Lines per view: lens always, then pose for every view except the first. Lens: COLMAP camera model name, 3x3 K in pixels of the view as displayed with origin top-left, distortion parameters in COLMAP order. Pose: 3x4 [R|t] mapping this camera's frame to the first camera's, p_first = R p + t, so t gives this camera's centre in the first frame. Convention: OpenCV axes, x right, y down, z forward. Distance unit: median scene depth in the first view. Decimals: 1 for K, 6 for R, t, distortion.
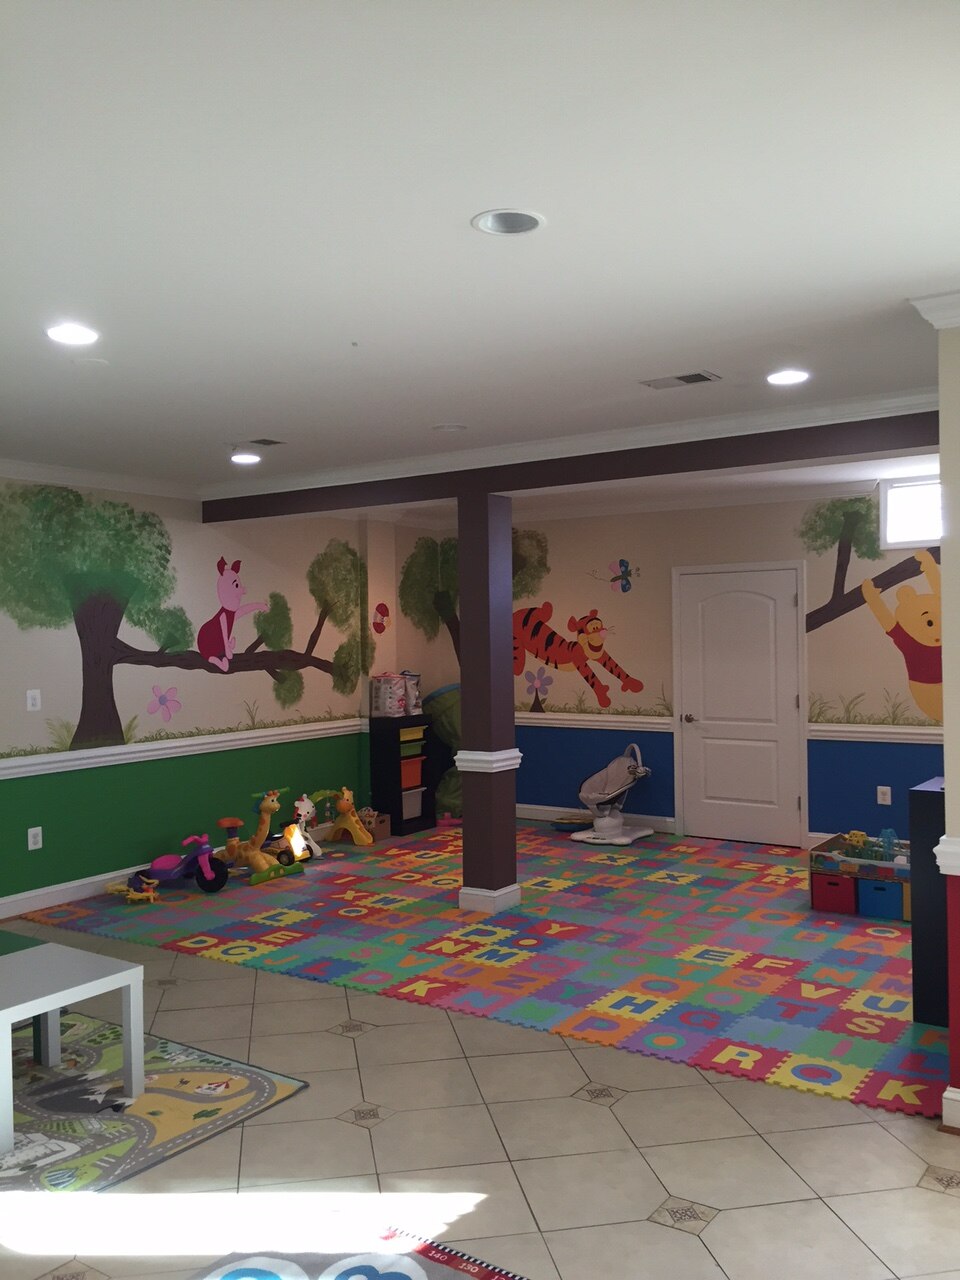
lens RADIAL K [[1091.2, 0, 482.9], [0, 1091.2, 634.9], [0, 0, 1]] dist [0.083575, -0.121296]
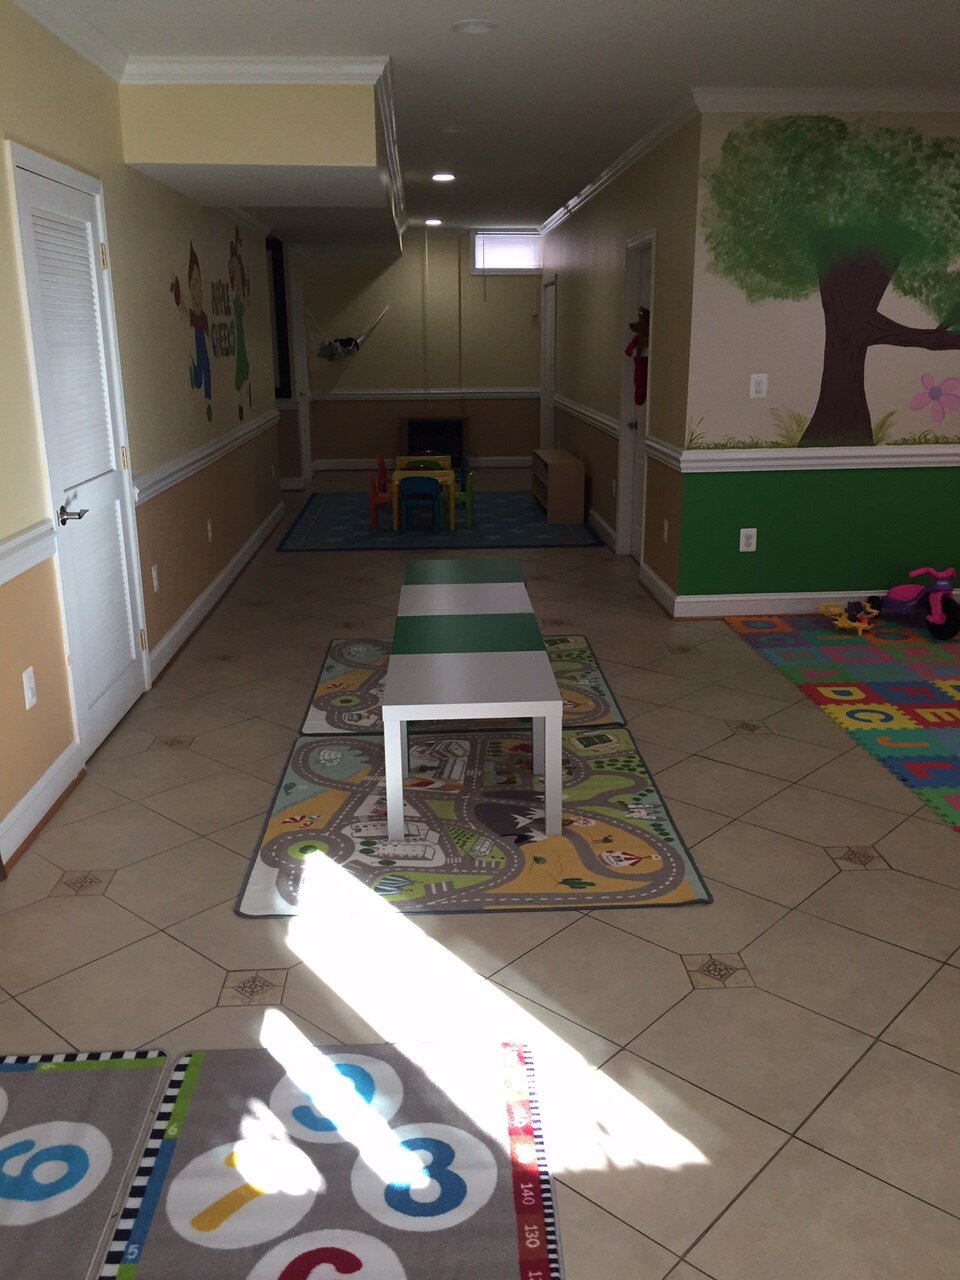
lens RADIAL K [[1092.8, 0, 480.0], [0, 1092.8, 640.0], [0, 0, 1]] dist [0.094759, -0.134785]
pose [[0.607723, 0.223097, -0.762168, 0.166041], [-0.000956, 0.959934, 0.280223, 0.006548], [0.794149, -0.169569, 0.583588, 0.251743]]
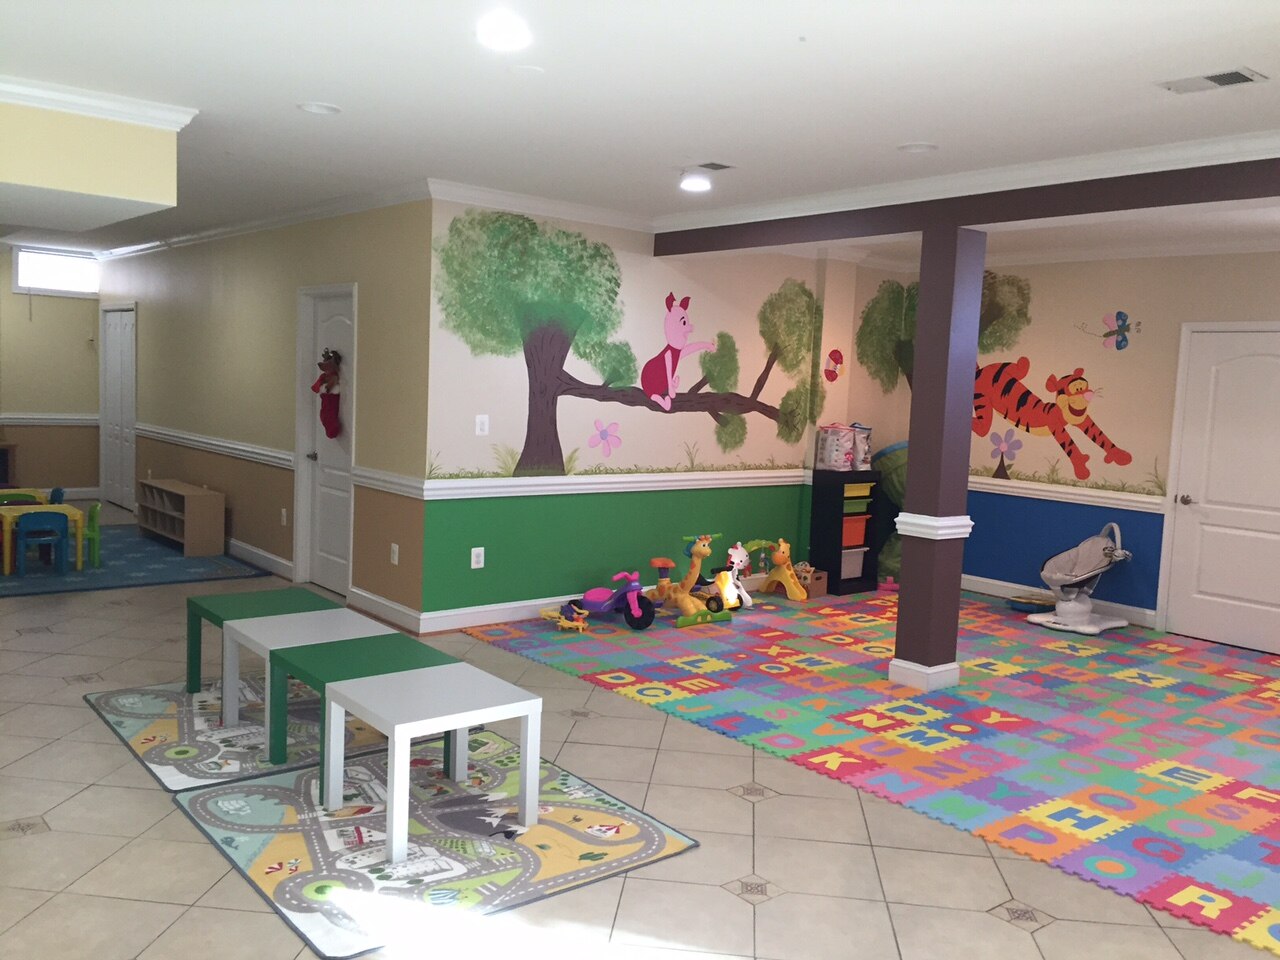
lens RADIAL K [[1094.0, 0, 642.0], [0, 1094.0, 474.3], [0, 0, 1]] dist [0.083103, -0.112981]
pose [[0.959285, 0.081316, -0.270482, 0.014688], [-0.059136, 0.994259, 0.089176, 0.004545], [0.276180, -0.069550, 0.958586, 0.054642]]
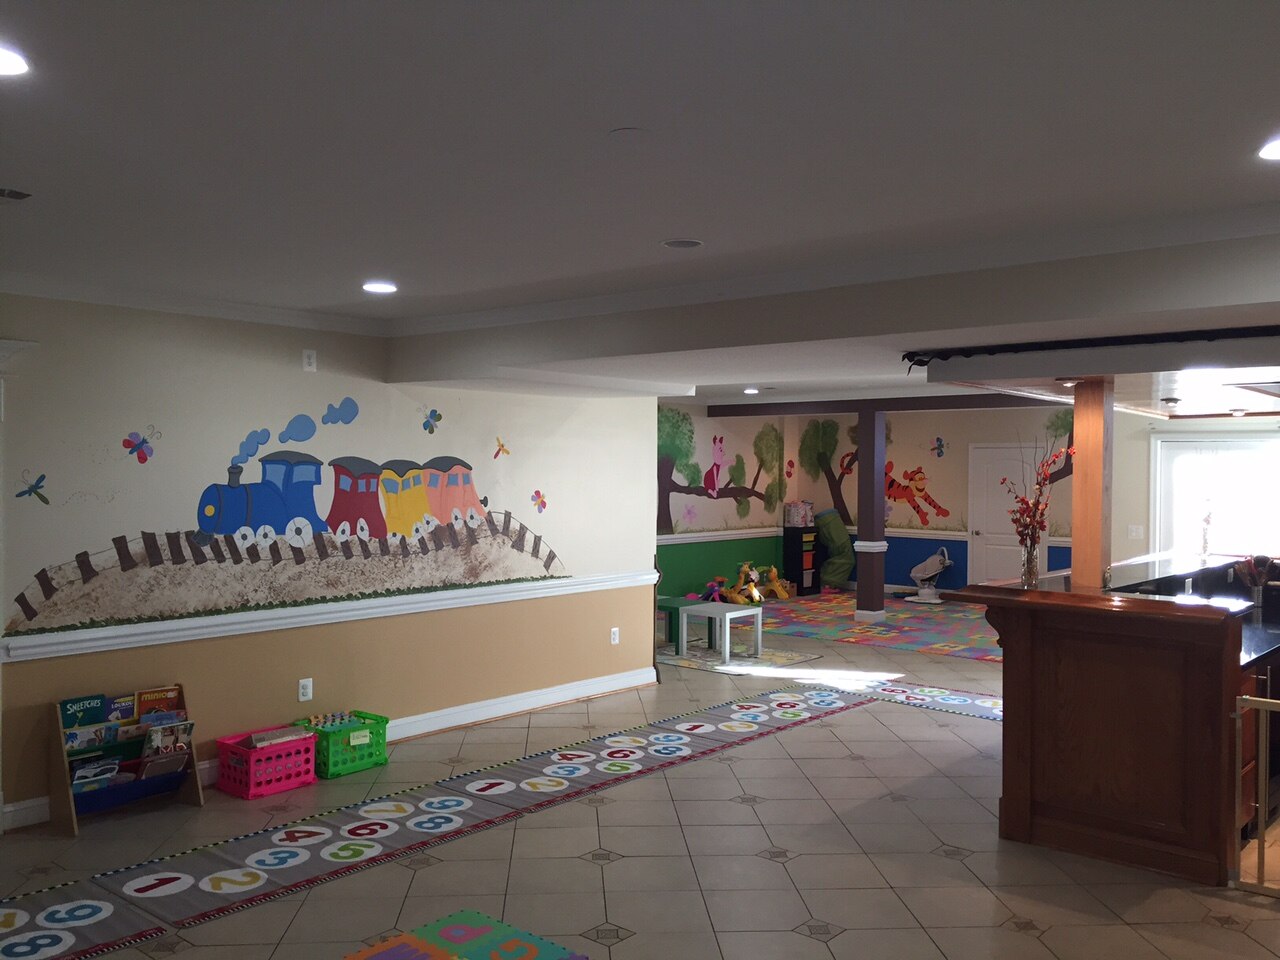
lens RADIAL K [[1094.0, 0, 642.0], [0, 1094.0, 474.3], [0, 0, 1]] dist [0.083103, -0.112981]
pose [[0.993640, 0.023509, -0.110125, -0.173537], [-0.022841, 0.999712, 0.007324, -0.018106], [0.110266, -0.004762, 0.993891, -0.919062]]
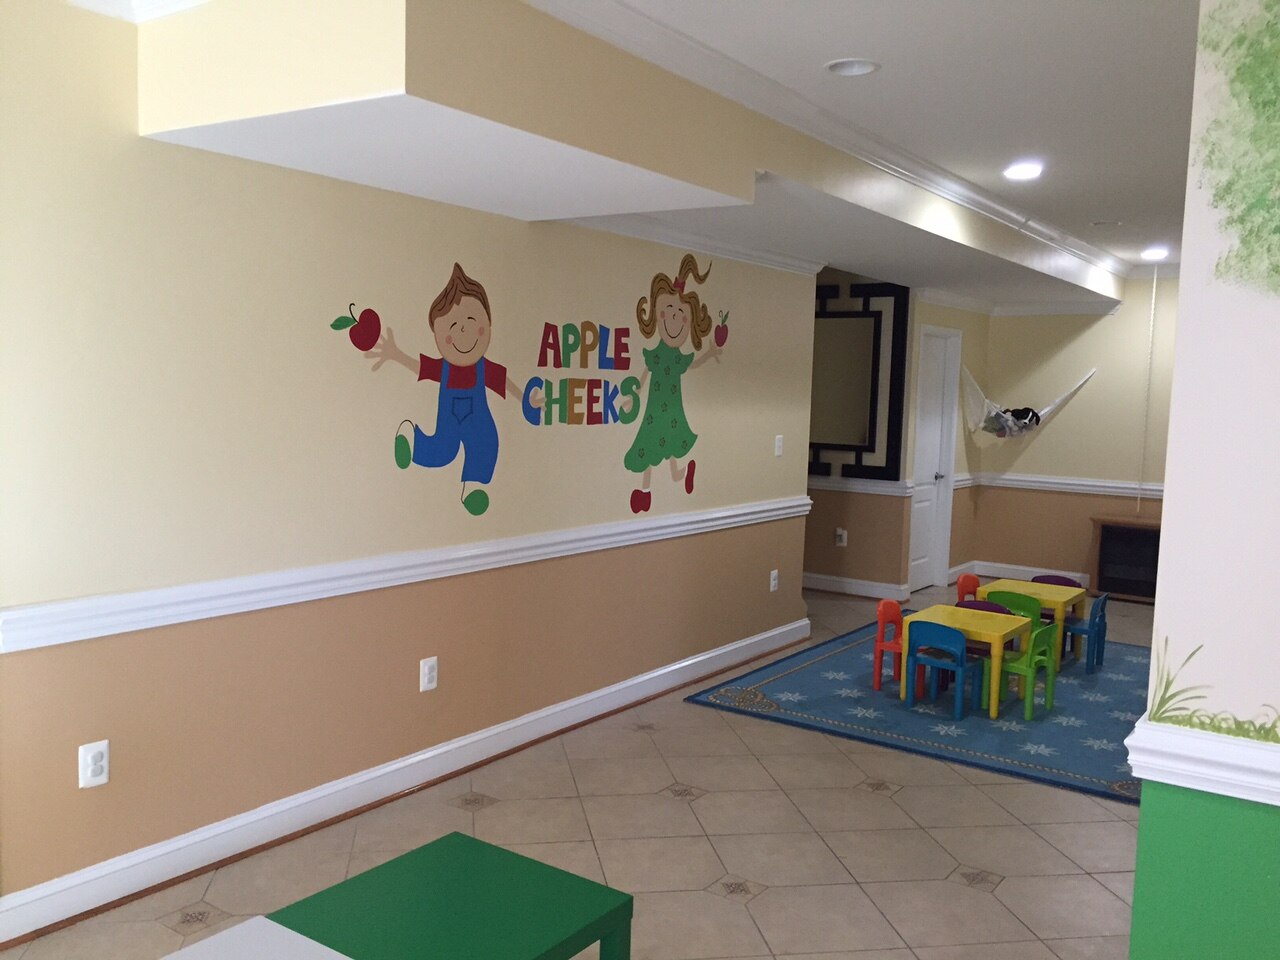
lens RADIAL K [[1092.8, 0, 640.9], [0, 1092.8, 483.5], [0, 0, 1]] dist [0.094759, -0.134785]
pose [[-0.001689, 0.102823, -0.994698, -0.093506], [-0.031000, 0.994216, 0.102826, 0.004501], [0.999518, 0.031009, 0.001508, 0.738724]]
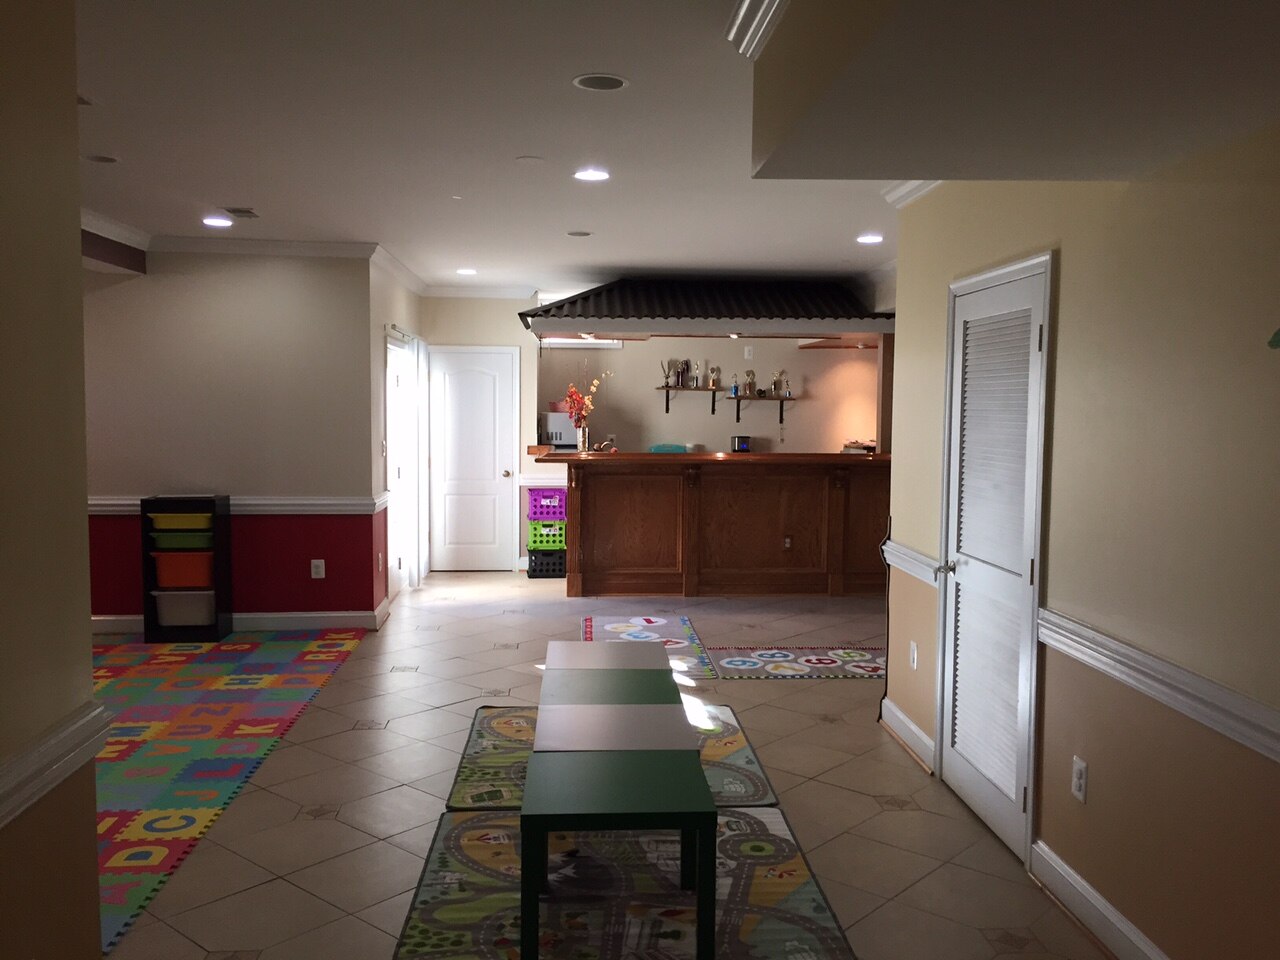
lens RADIAL K [[1092.8, 0, 640.9], [0, 1092.8, 483.5], [0, 0, 1]] dist [0.094759, -0.134785]
pose [[-0.623388, -0.049611, 0.780337, -0.789664], [0.001362, 0.997915, 0.064532, 0.010376], [-0.781911, 0.041291, -0.622021, 0.967118]]
